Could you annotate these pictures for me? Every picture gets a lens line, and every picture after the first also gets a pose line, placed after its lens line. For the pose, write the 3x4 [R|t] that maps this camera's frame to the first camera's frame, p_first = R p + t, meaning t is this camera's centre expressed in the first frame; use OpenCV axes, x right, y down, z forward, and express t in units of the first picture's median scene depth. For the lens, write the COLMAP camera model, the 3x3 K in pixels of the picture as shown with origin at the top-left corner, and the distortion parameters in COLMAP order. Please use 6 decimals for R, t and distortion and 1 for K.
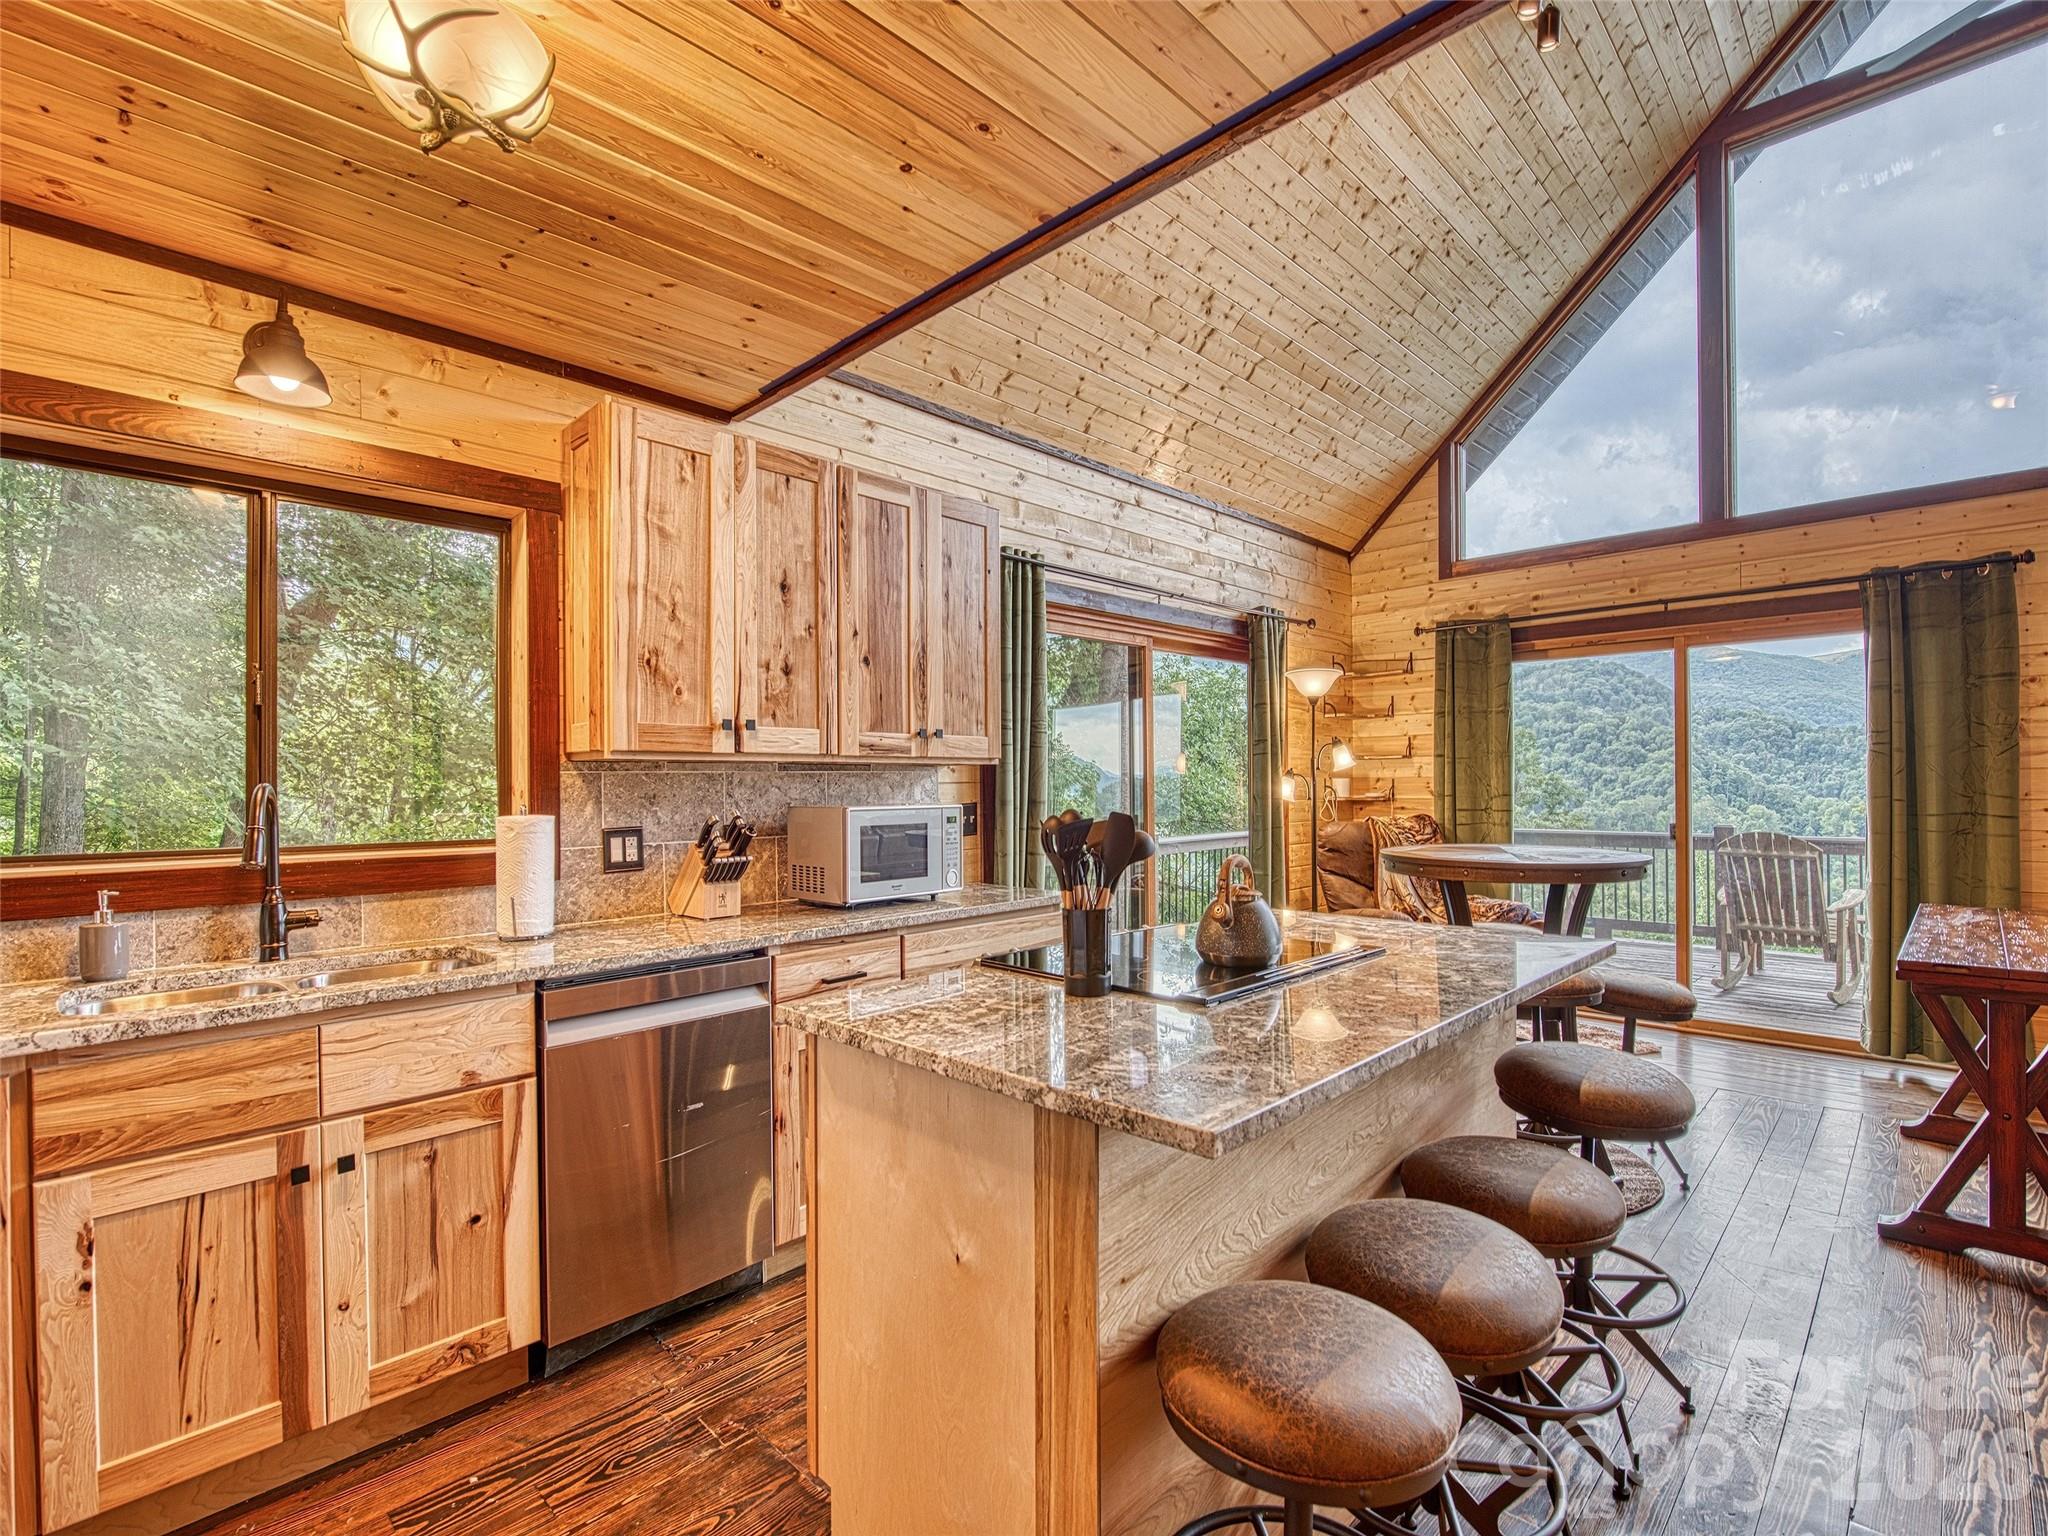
lens RADIAL K [[951.0, 0, 1029.5], [0, 951.0, 794.2], [0, 0, 1]] dist [-0.012153, 0.000468]
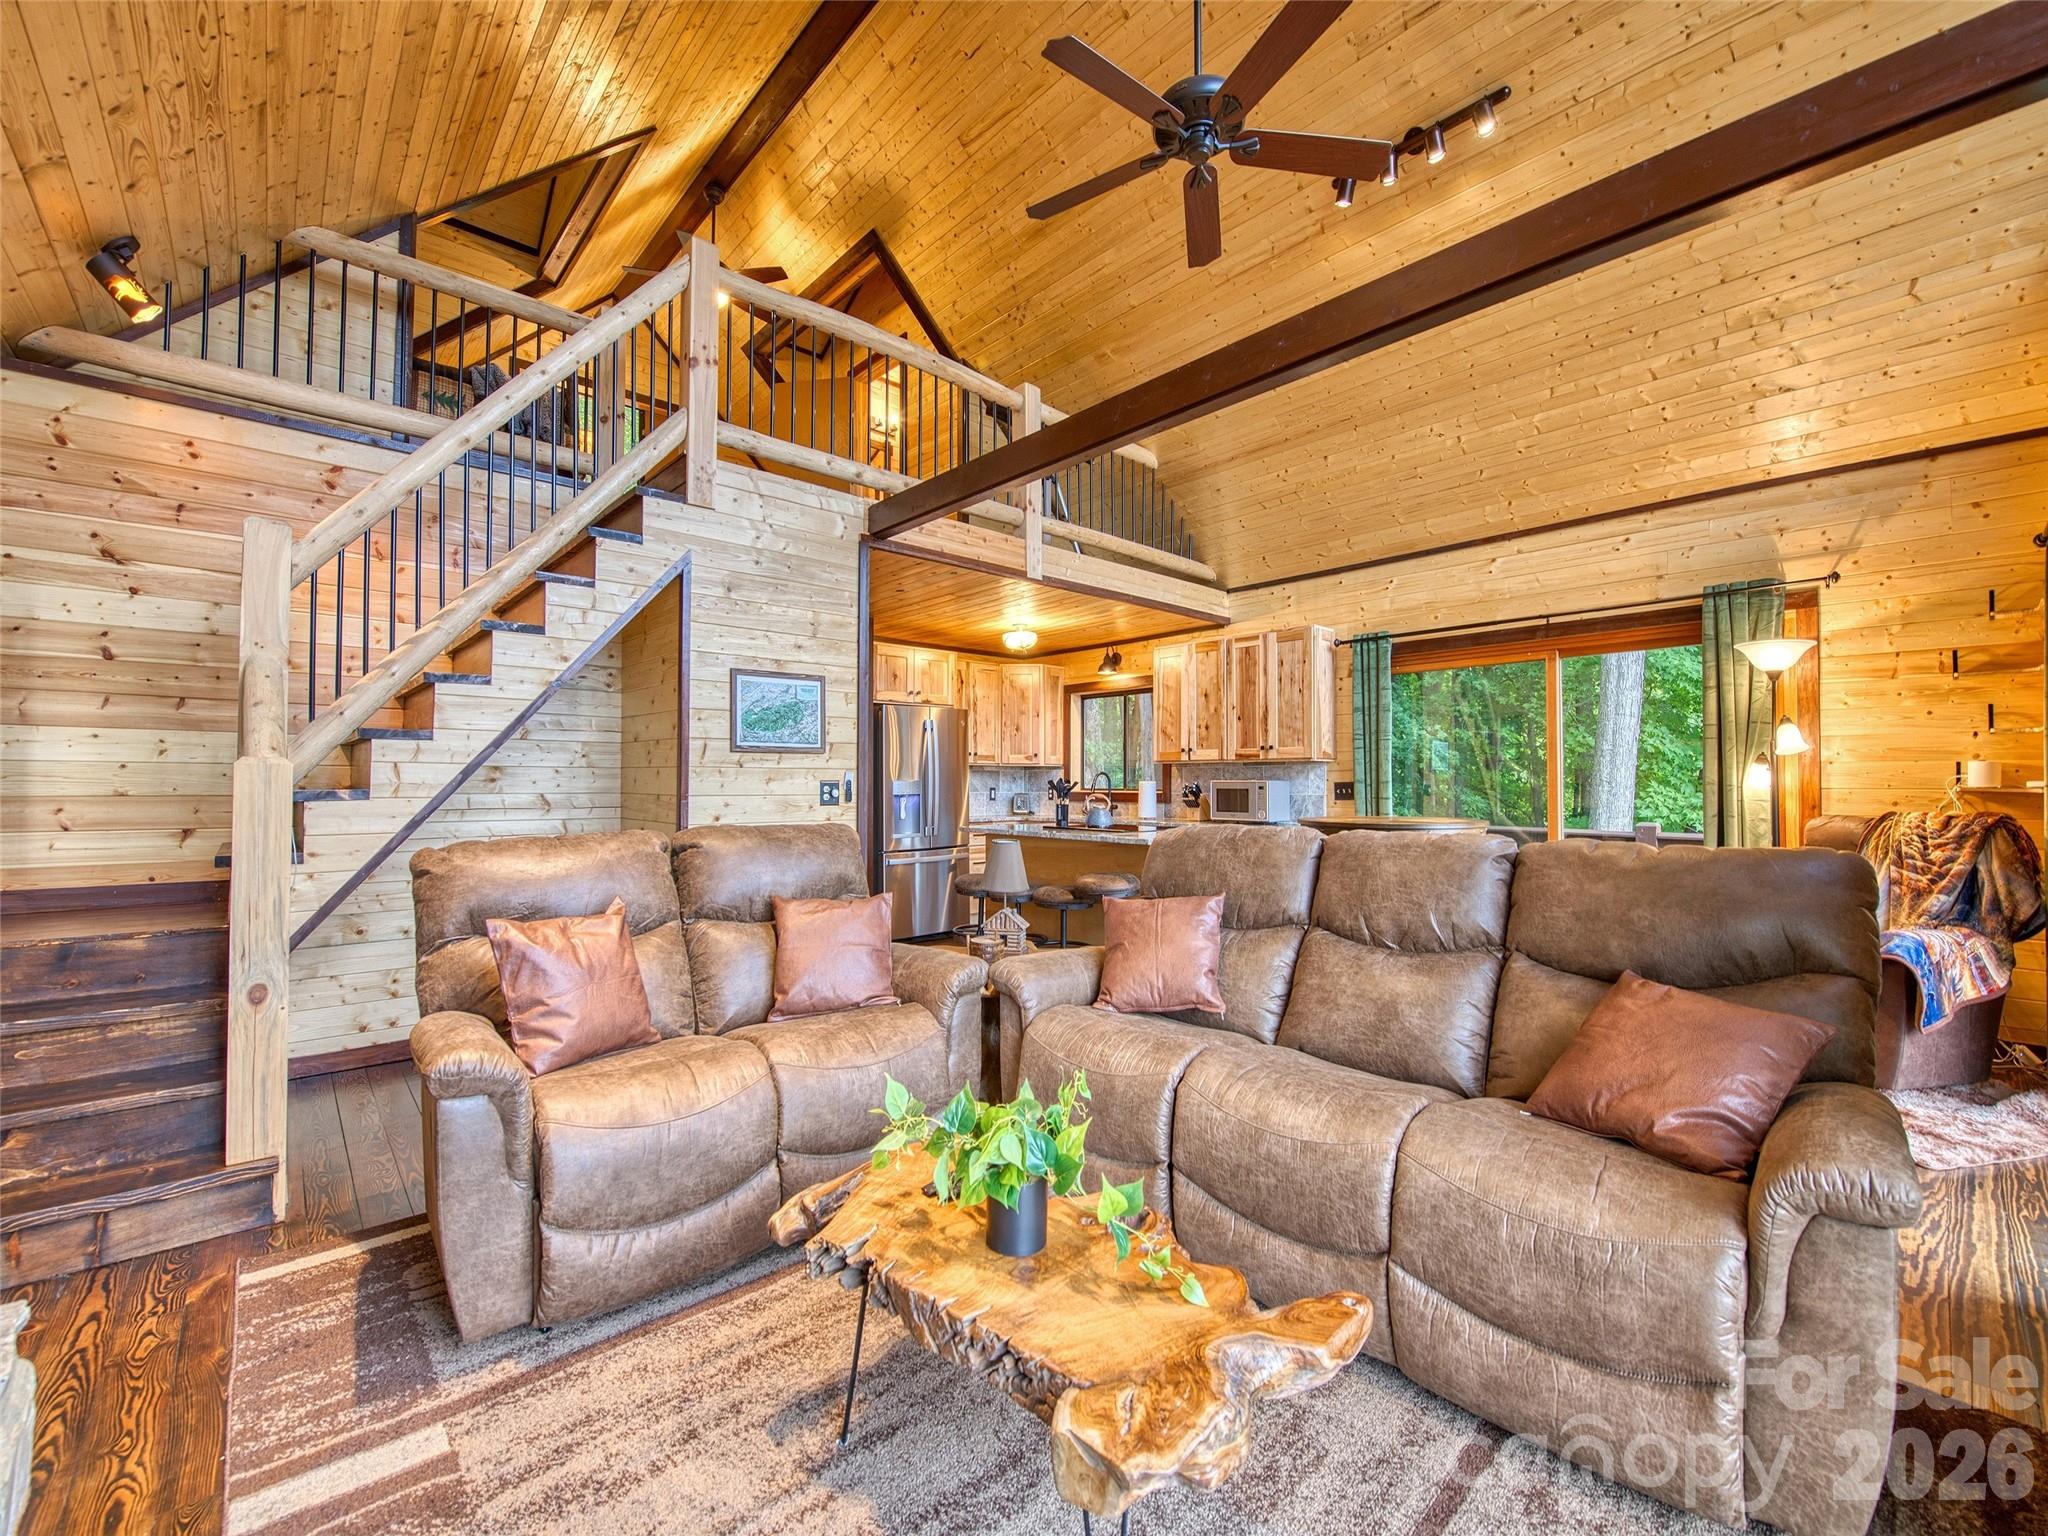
lens RADIAL K [[874.2, 0, 1024.4], [0, 874.2, 741.9], [0, 0, 1]] dist [-0.012394, -0.002750]
pose [[-0.051165, -0.034601, -0.998091, 1.881142], [-0.007807, 0.999383, -0.034246, -0.005809], [0.998660, 0.006040, -0.051404, 0.558918]]
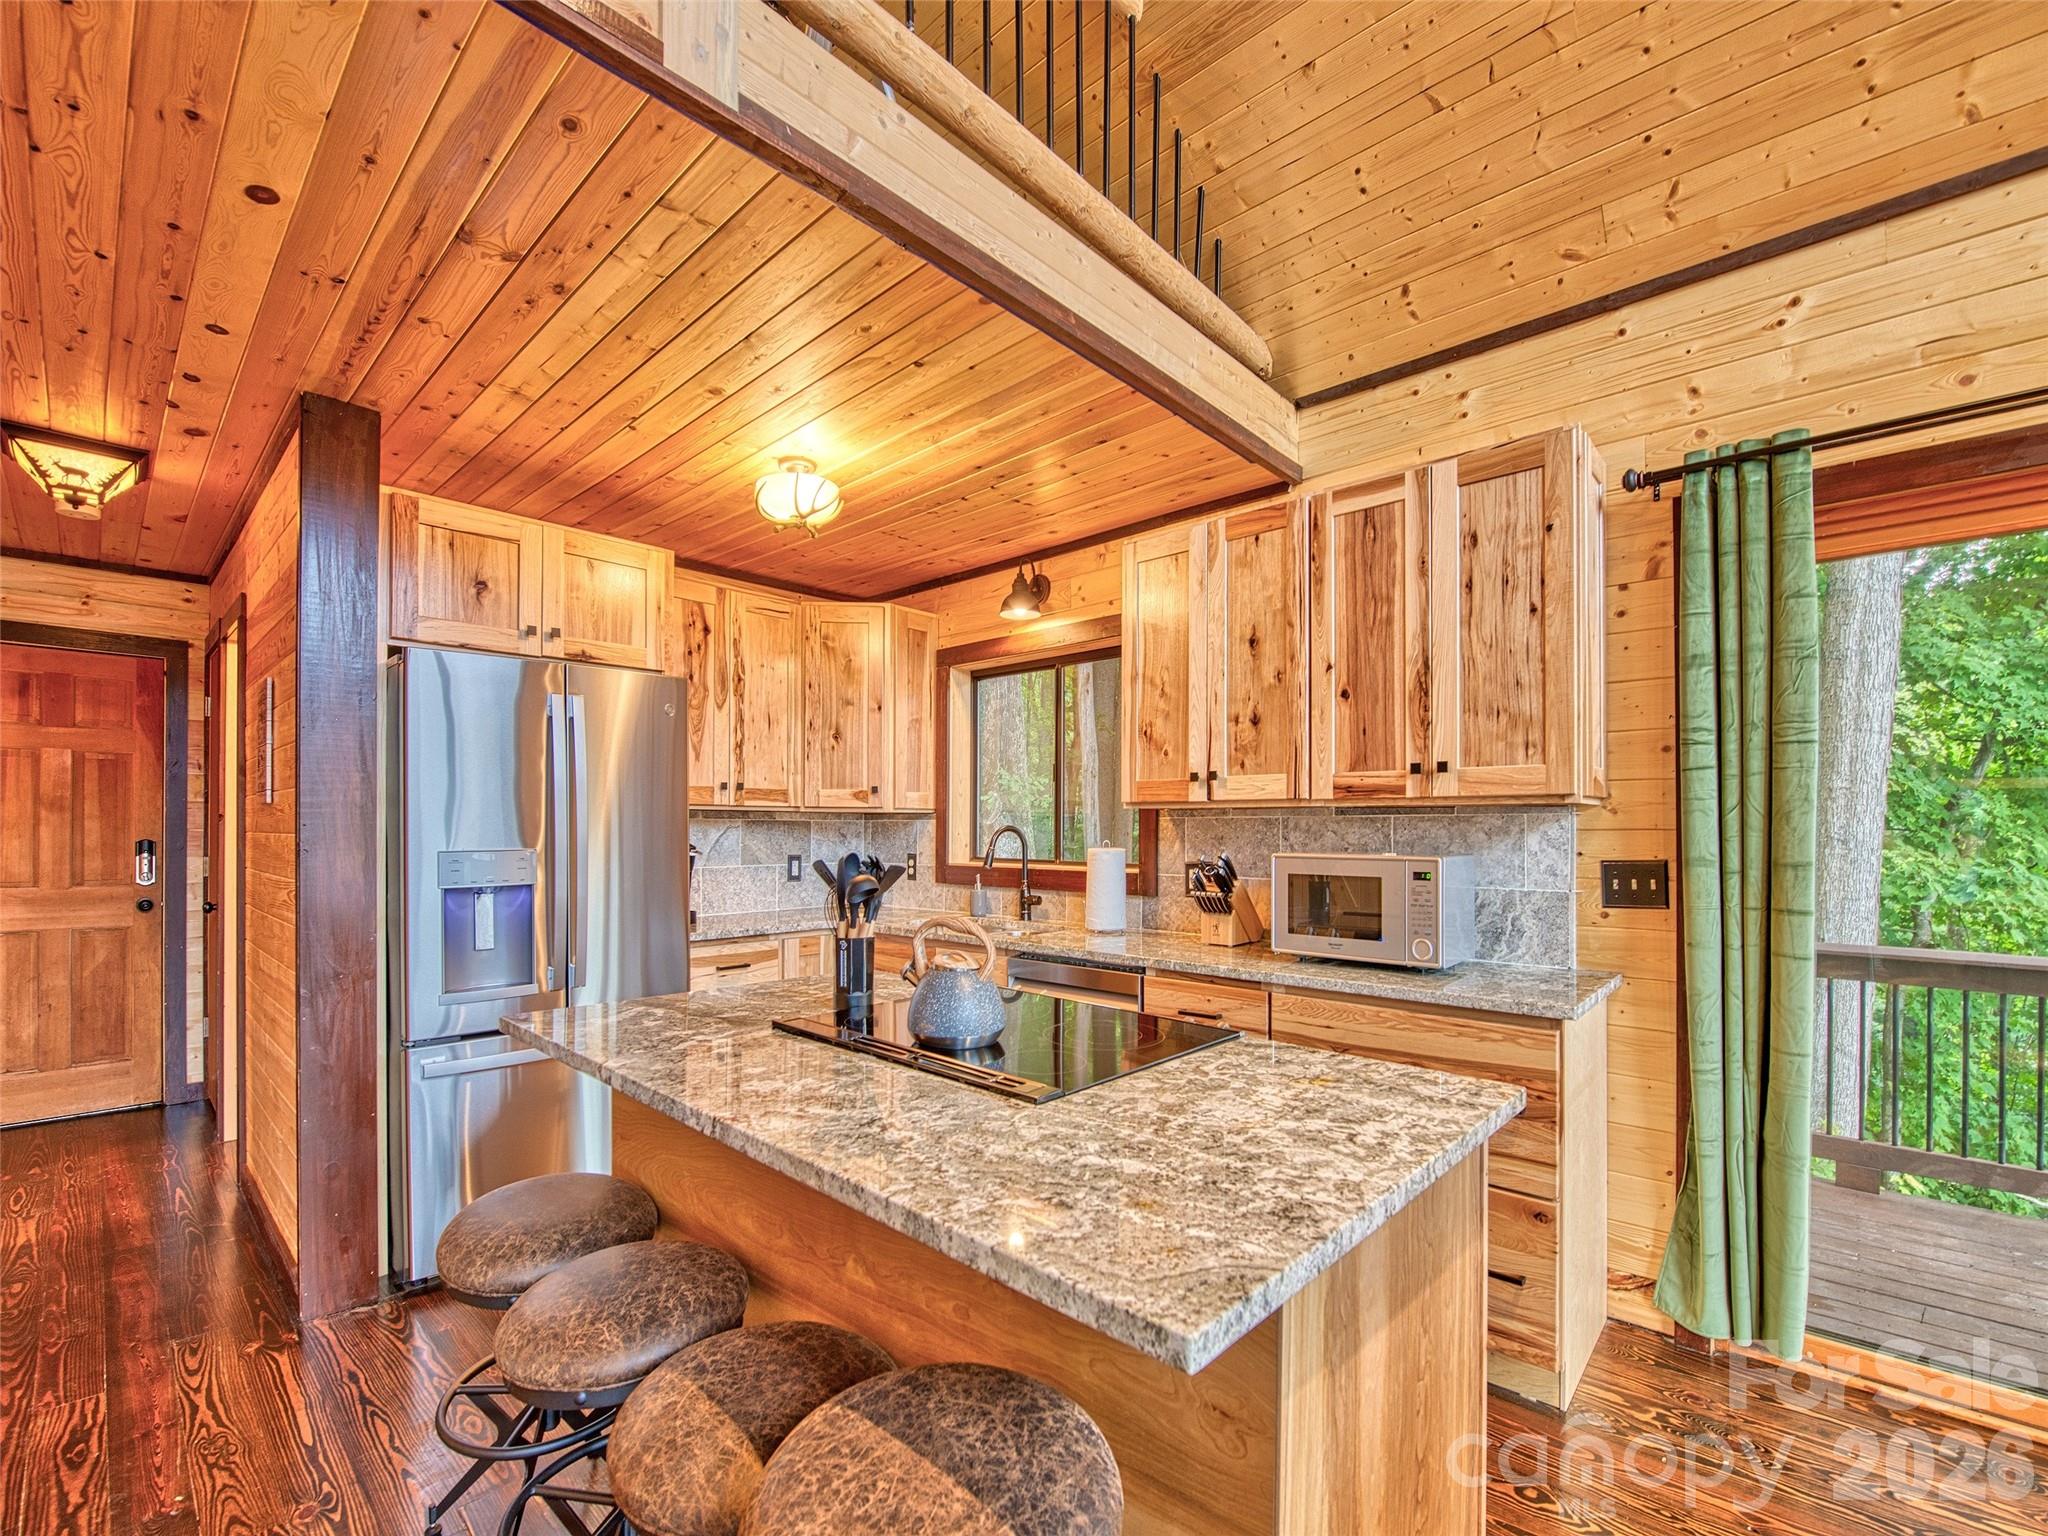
lens RADIAL K [[874.2, 0, 1040.9], [0, 874.2, 824.5], [0, 0, 1]] dist [-0.012394, -0.002750]
pose [[0.032632, 0.007645, -0.999438, 0.622873], [-0.010957, 0.999913, 0.007291, -0.017568], [0.999407, 0.010712, 0.032713, 0.651097]]
